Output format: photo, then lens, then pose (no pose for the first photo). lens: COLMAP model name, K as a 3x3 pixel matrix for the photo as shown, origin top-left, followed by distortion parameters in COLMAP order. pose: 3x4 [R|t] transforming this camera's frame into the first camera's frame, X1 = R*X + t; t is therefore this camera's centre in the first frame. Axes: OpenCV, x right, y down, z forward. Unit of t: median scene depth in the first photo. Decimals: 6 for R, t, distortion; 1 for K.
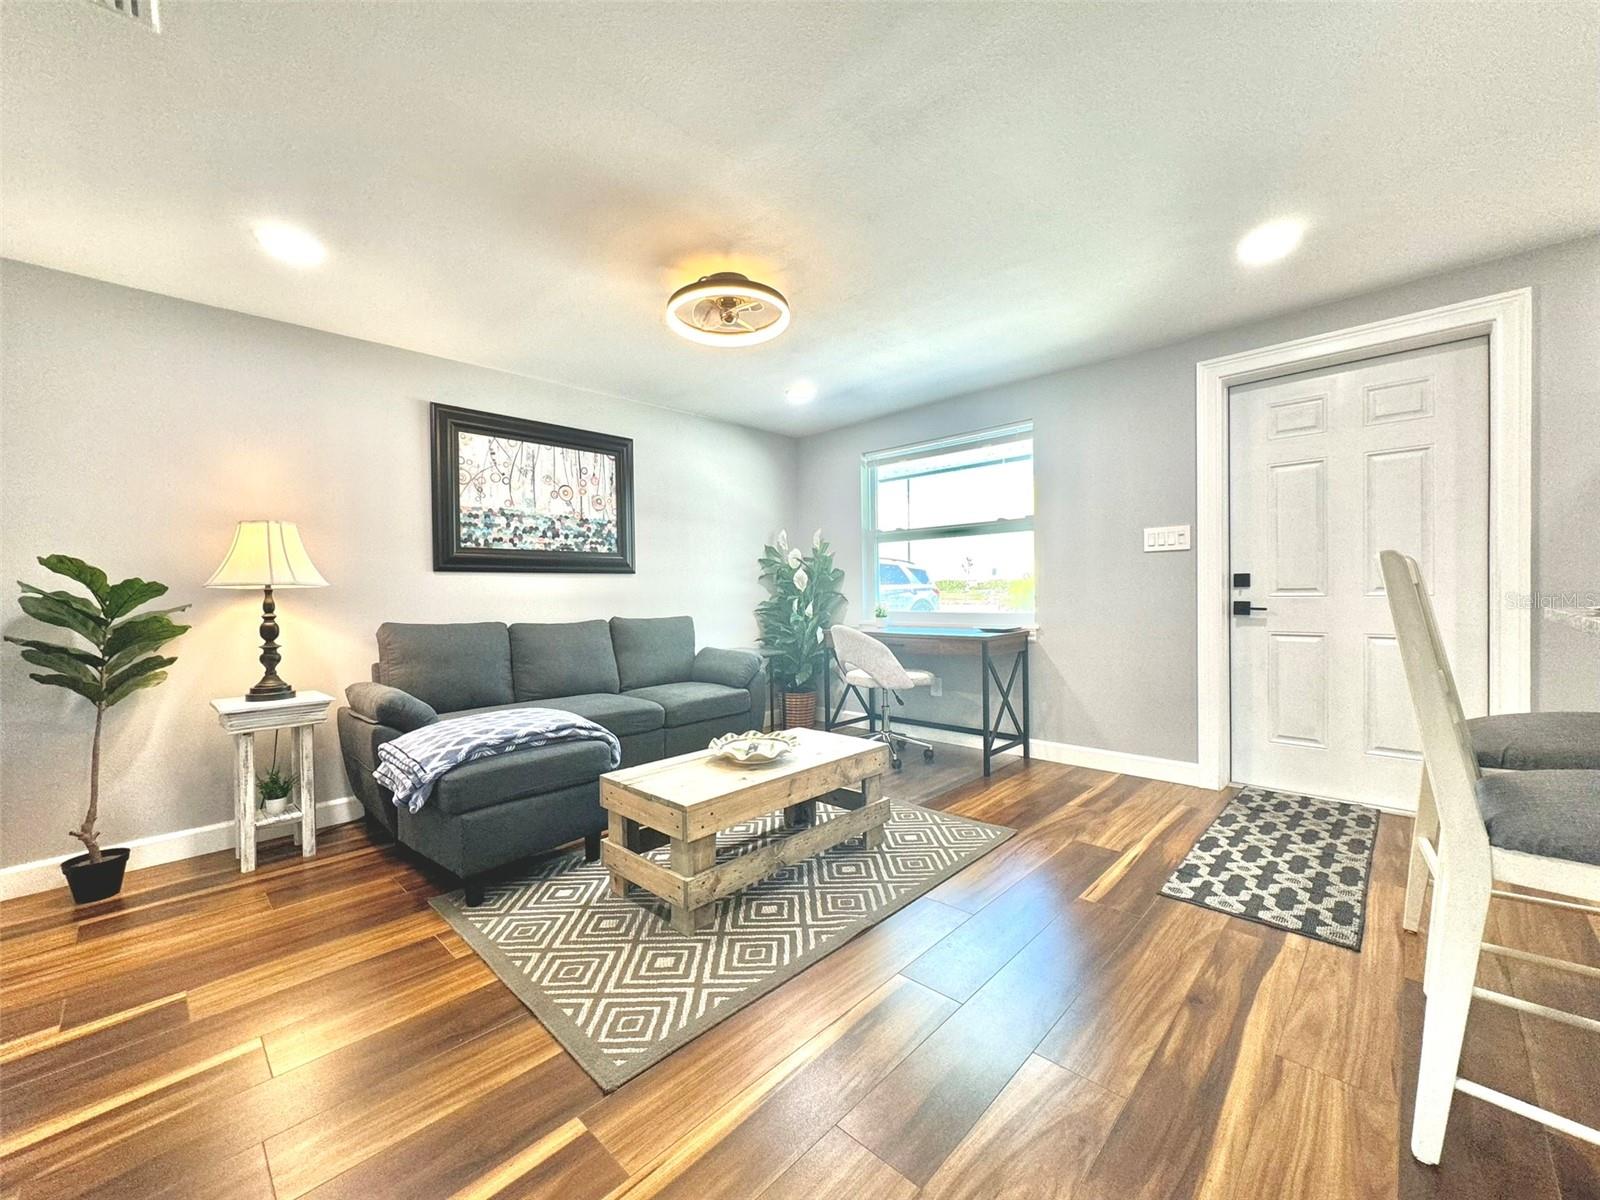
lens RADIAL K [[640.2, 0, 799.2], [0, 640.2, 601.3], [0, 0, 1]] dist [-0.000303, 0.000254]
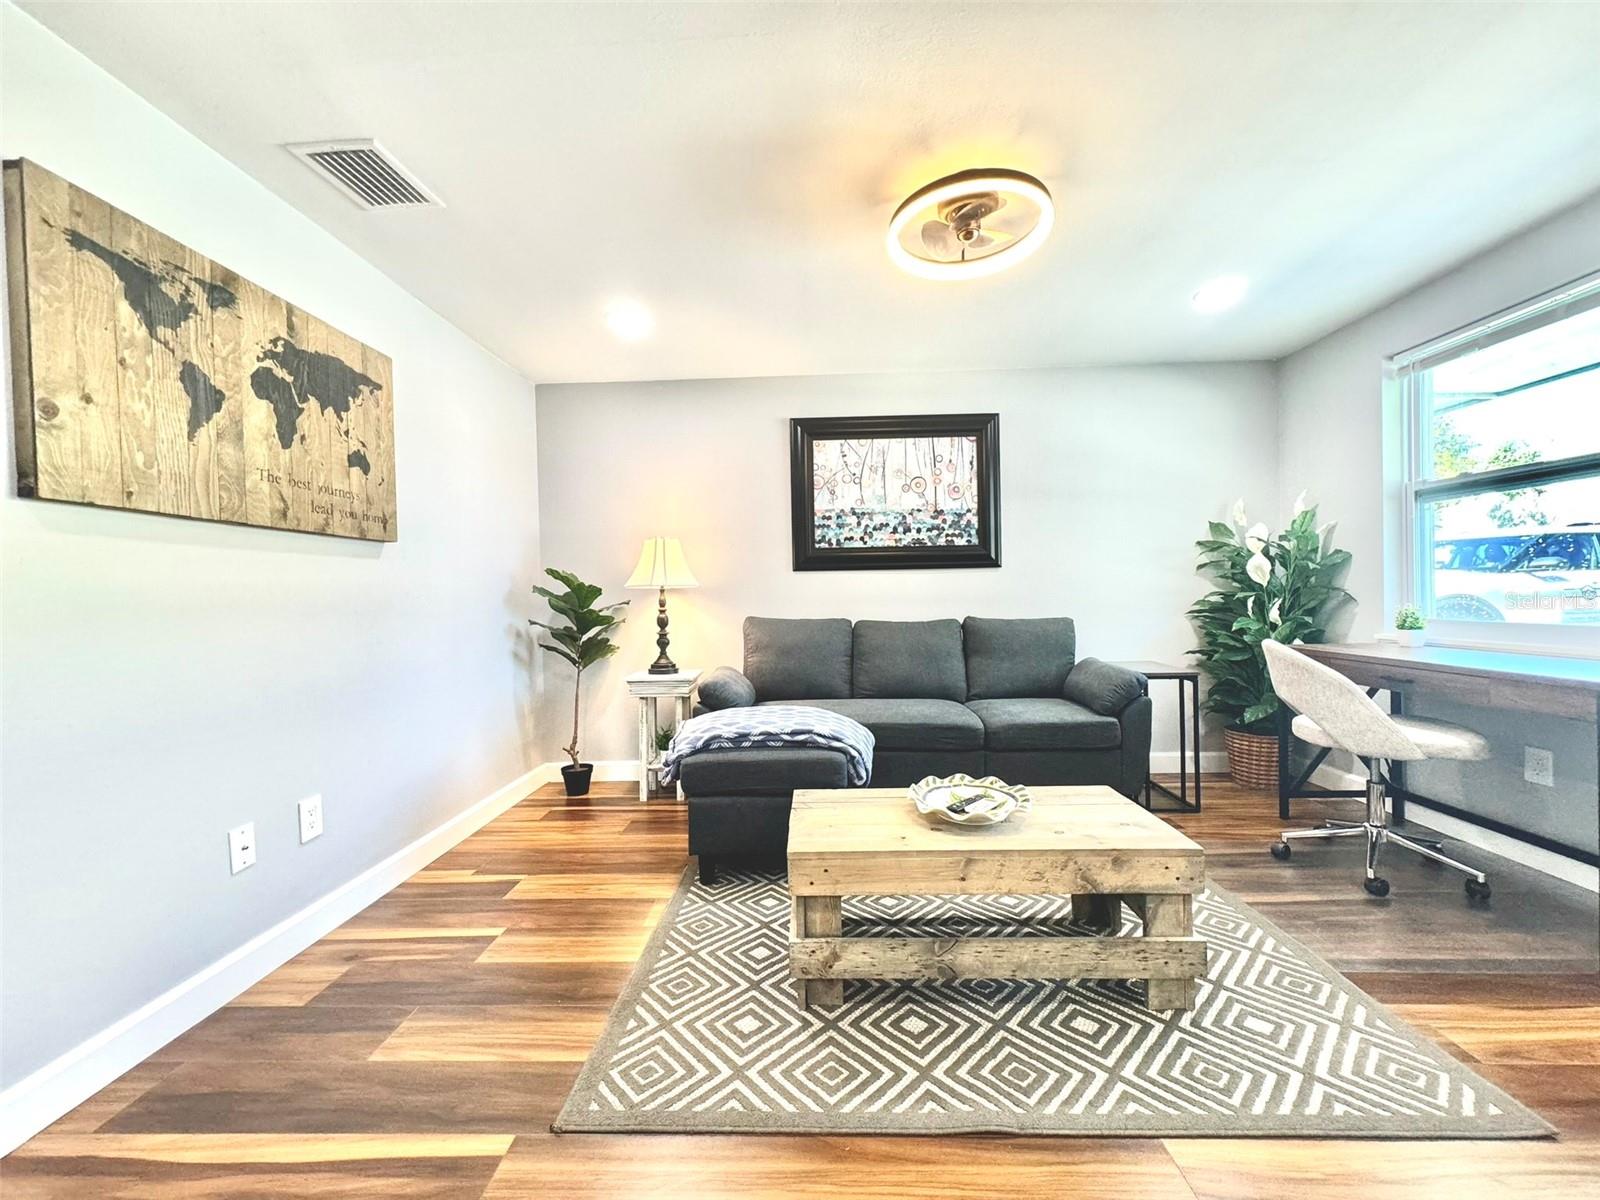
lens RADIAL K [[640.2, 0, 798.0], [0, 640.2, 602.9], [0, 0, 1]] dist [-0.000303, 0.000254]
pose [[0.671560, 0.014002, -0.740818, 0.249072], [-0.002875, 0.999863, 0.016292, -0.009775], [0.740944, -0.008811, 0.671508, 0.254032]]
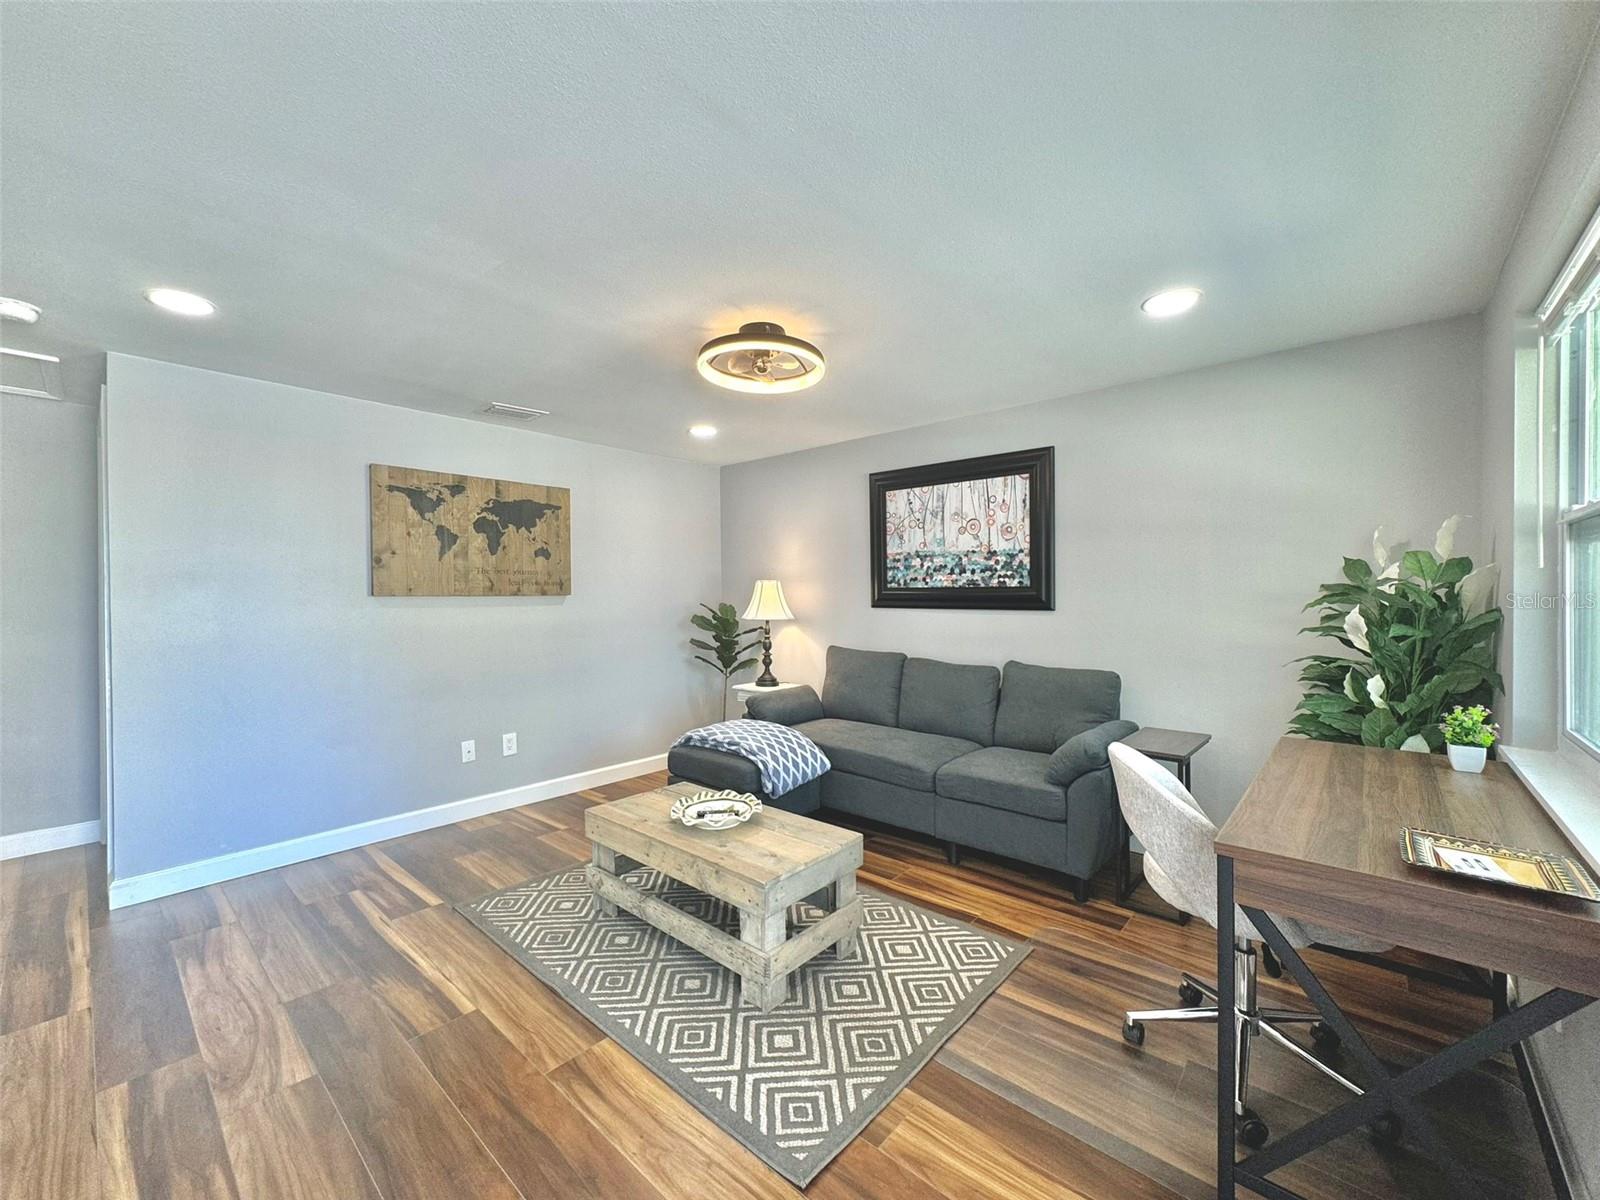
lens RADIAL K [[640.2, 0, 798.7], [0, 640.2, 603.8], [0, 0, 1]] dist [-0.000303, 0.000254]
pose [[0.045298, 0.033770, -0.998403, 0.661971], [-0.010110, 0.999393, 0.033345, -0.092180], [0.998922, 0.008583, 0.045612, 0.775990]]
